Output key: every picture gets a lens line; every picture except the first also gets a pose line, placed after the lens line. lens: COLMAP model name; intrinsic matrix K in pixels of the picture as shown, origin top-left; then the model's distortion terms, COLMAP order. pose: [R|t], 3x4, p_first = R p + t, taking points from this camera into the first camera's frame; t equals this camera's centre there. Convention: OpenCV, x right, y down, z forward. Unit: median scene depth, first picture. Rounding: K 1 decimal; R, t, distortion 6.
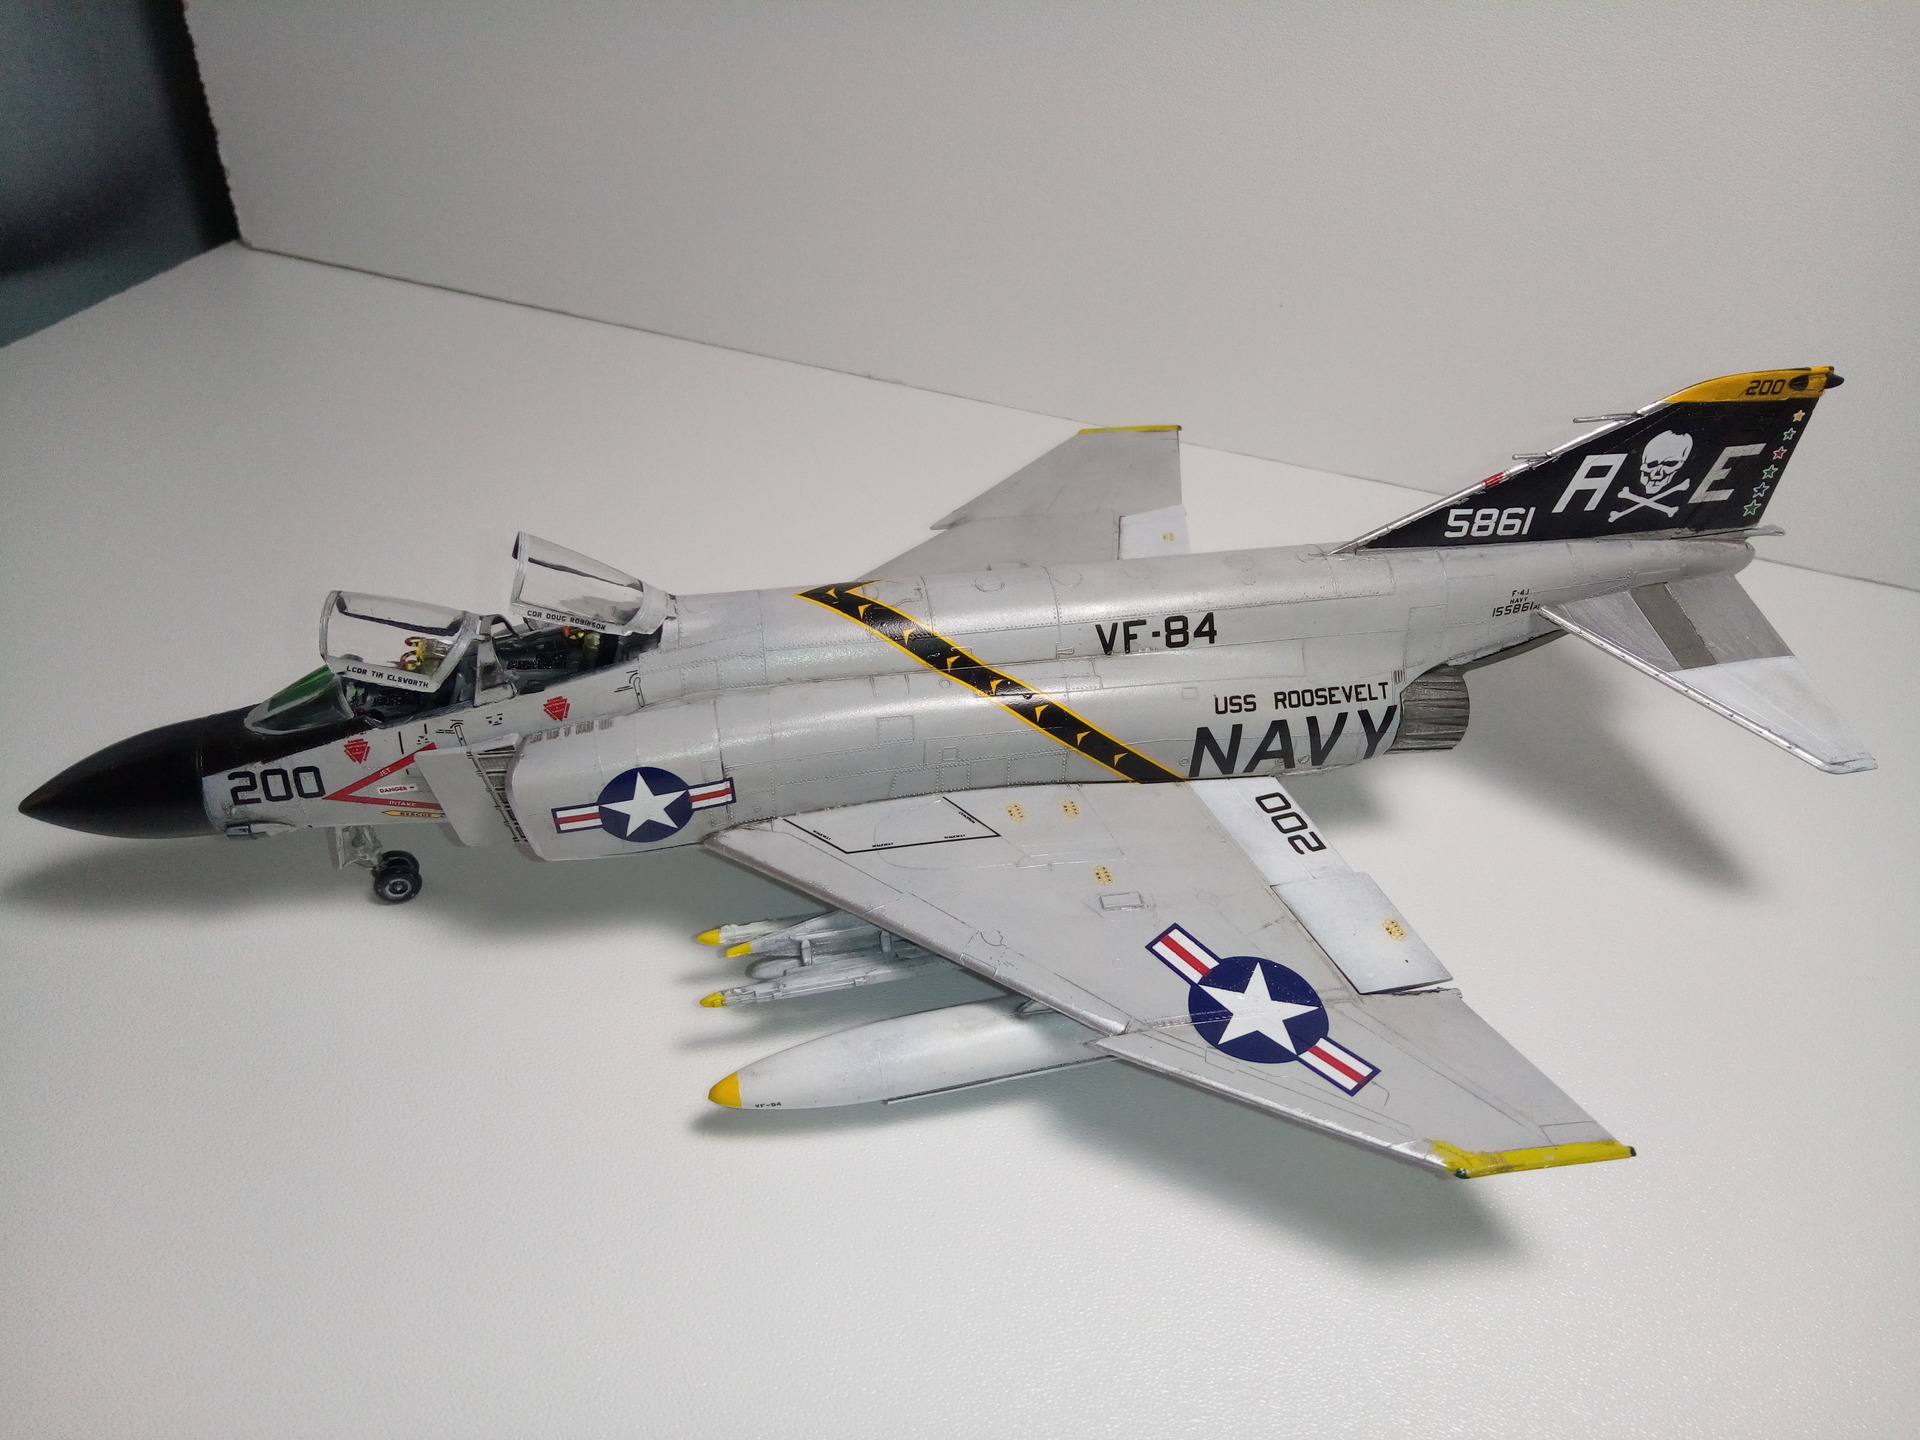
lens RADIAL K [[1467.1, 0, 960.8], [0, 1467.1, 684.3], [0, 0, 1]] dist [0.033927, -0.007575]
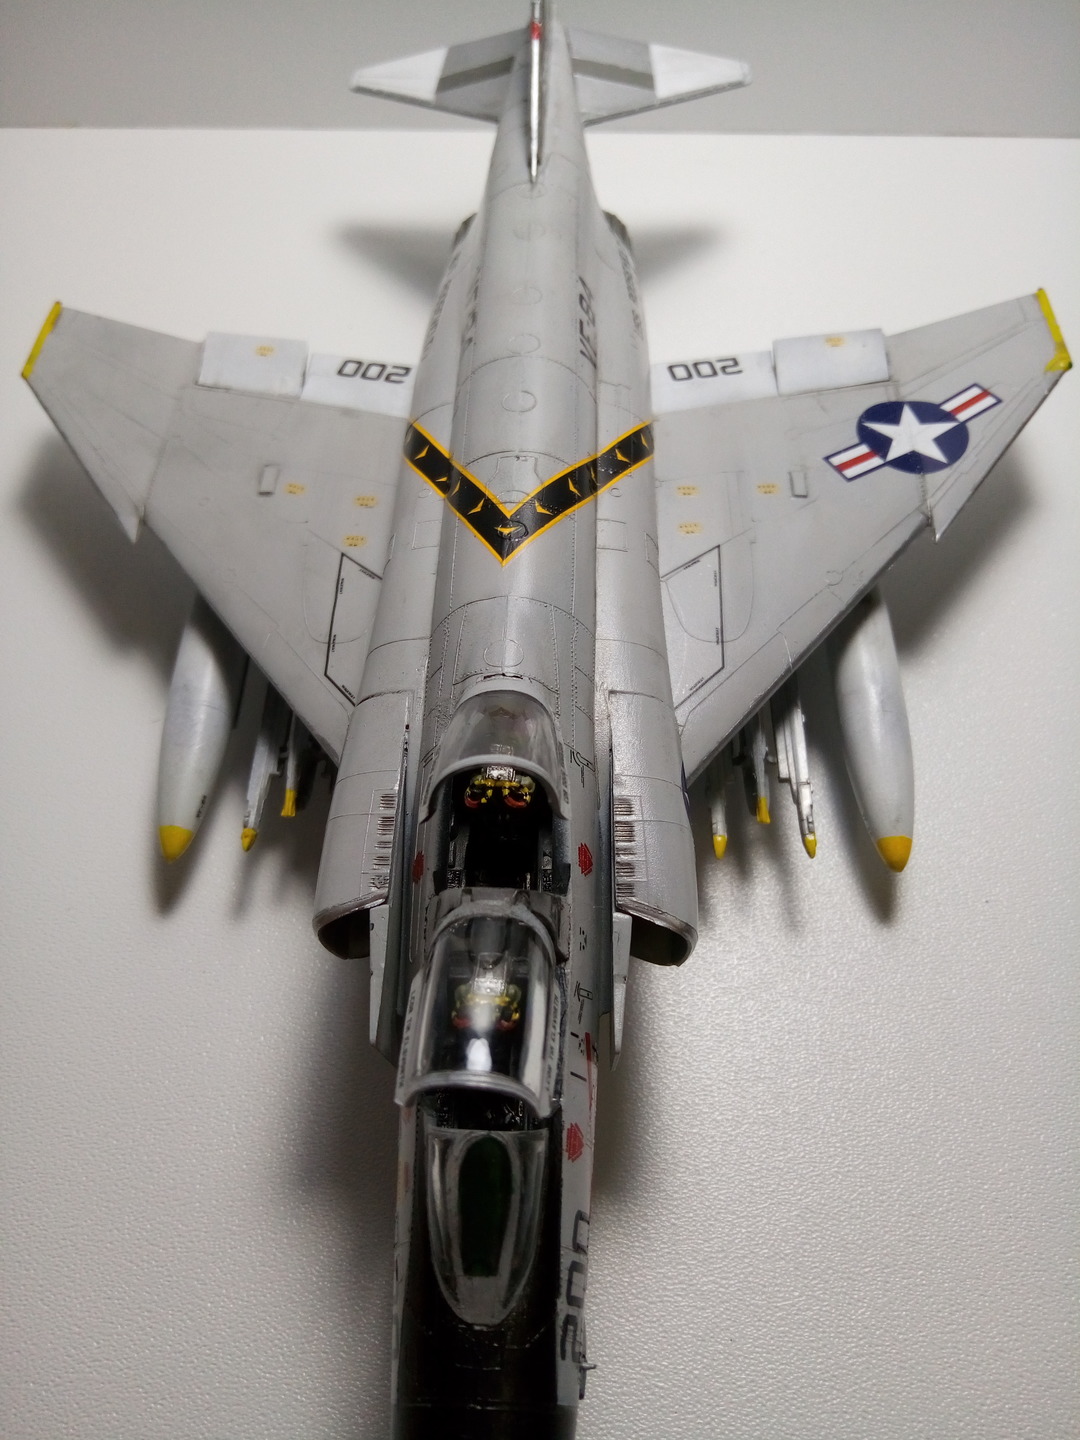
lens RADIAL K [[1130.0, 0, 547.7], [0, 1130.0, 703.5], [0, 0, 1]] dist [0.008342, -0.005726]
pose [[0.203858, -0.820558, 0.533972, -0.500140], [0.633049, 0.526540, 0.567455, -0.355902], [-0.746787, 0.222350, 0.626793, 0.597400]]
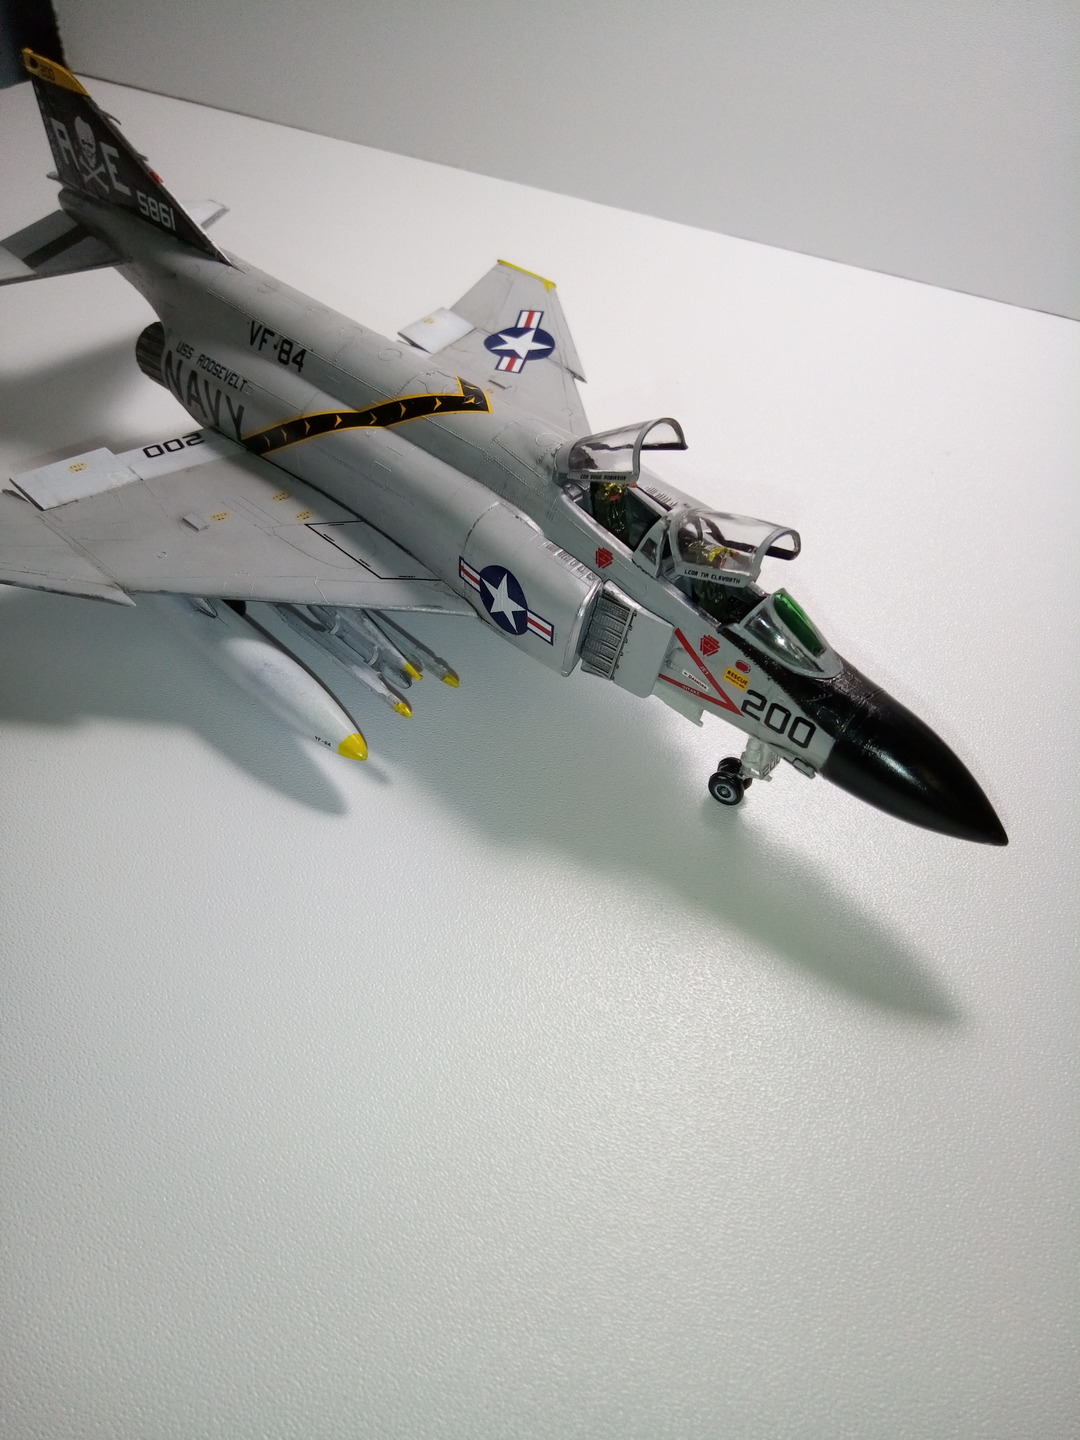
lens RADIAL K [[1100.3, 0, 545.6], [0, 1100.3, 730.0], [0, 0, 1]] dist [0.033927, -0.007575]
pose [[-0.587111, -0.617215, 0.523781, -0.791399], [0.452744, 0.286017, 0.844522, -0.748823], [-0.671062, 0.732967, 0.111517, 1.048447]]
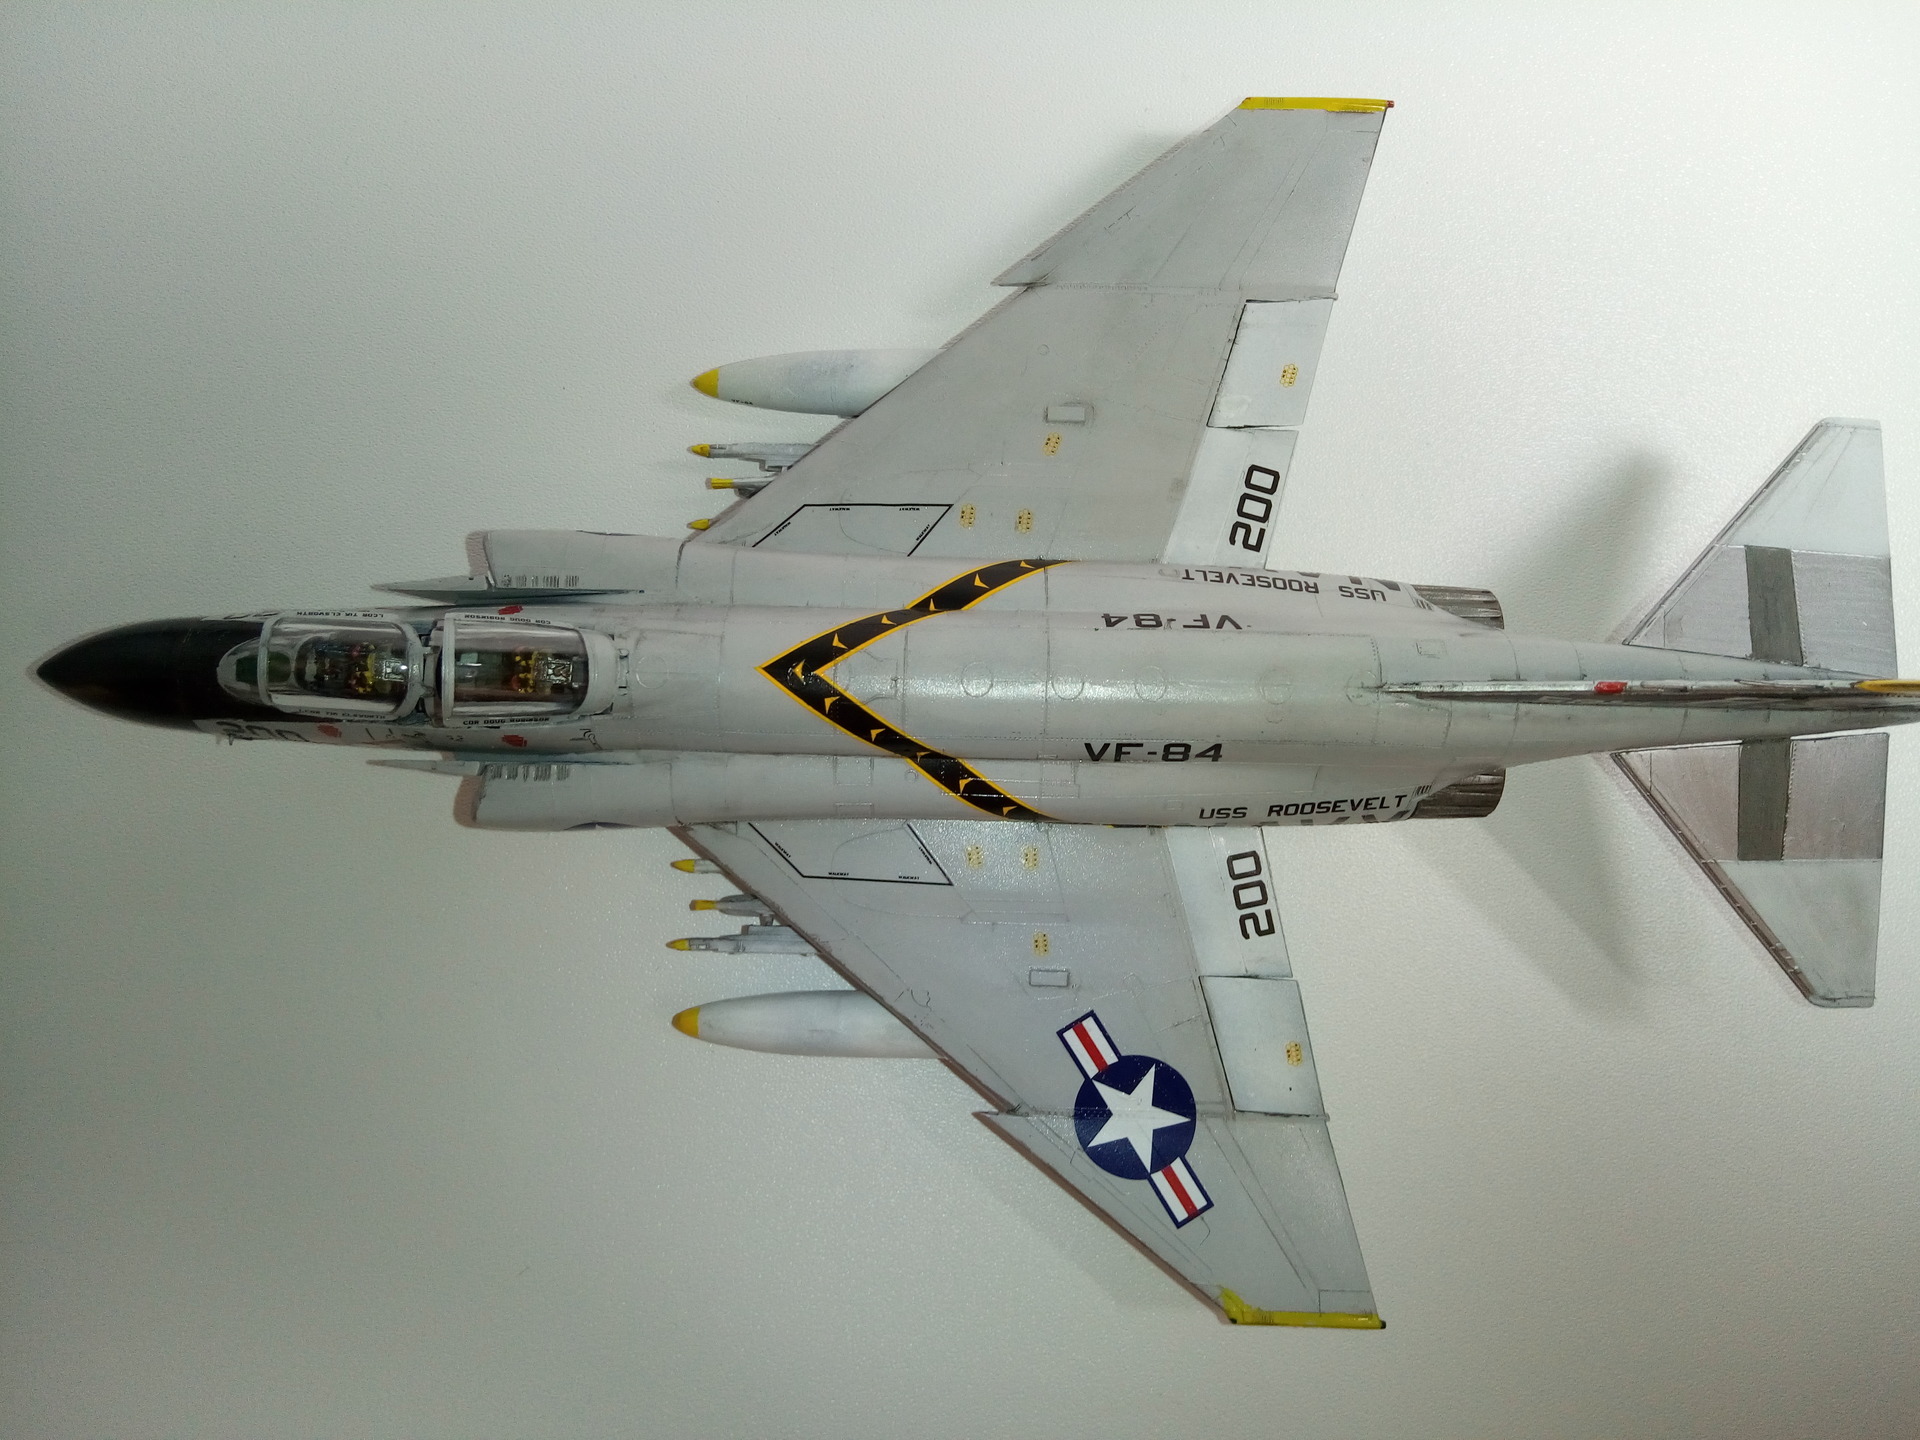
lens RADIAL K [[1485.6, 0, 956.5], [0, 1485.6, 672.9], [0, 0, 1]] dist [0.001634, -0.006449]
pose [[0.977781, 0.199605, -0.064050, 0.064428], [-0.086015, 0.660648, 0.745752, -0.742536], [0.191170, -0.723673, 0.663138, 0.409705]]
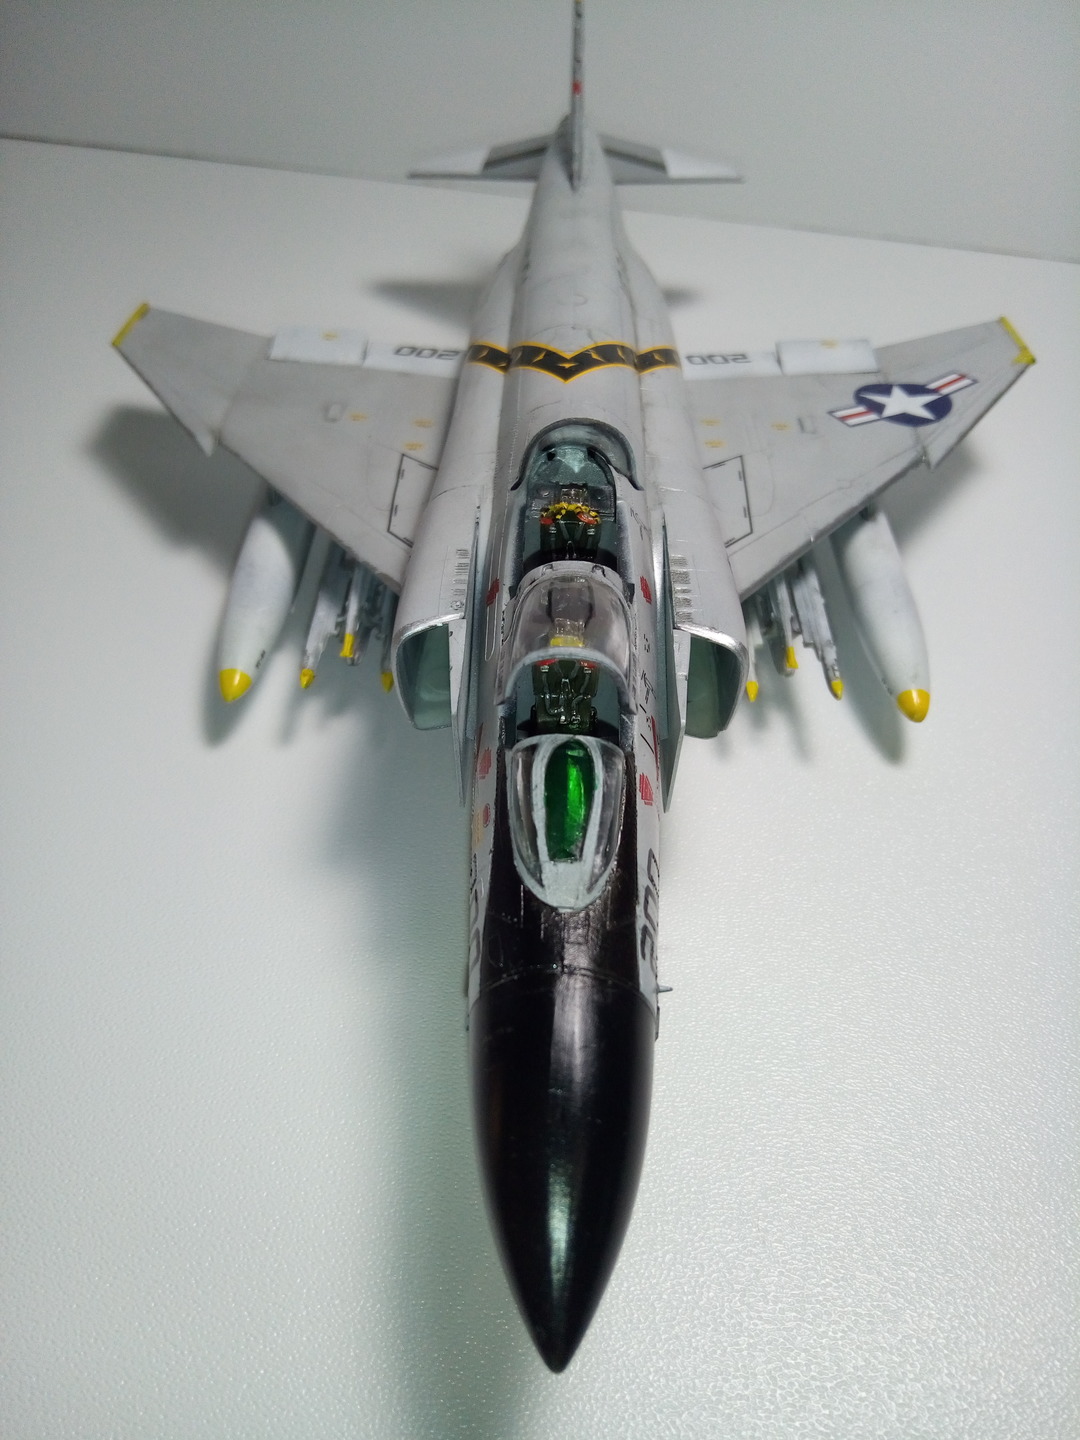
lens RADIAL K [[1114.2, 0, 552.7], [0, 1114.2, 718.1], [0, 0, 1]] dist [0.001634, -0.006449]
pose [[0.198265, -0.677216, 0.708568, -0.744268], [0.602450, 0.654438, 0.456909, -0.245259], [-0.773140, 0.336288, 0.537741, 0.690751]]
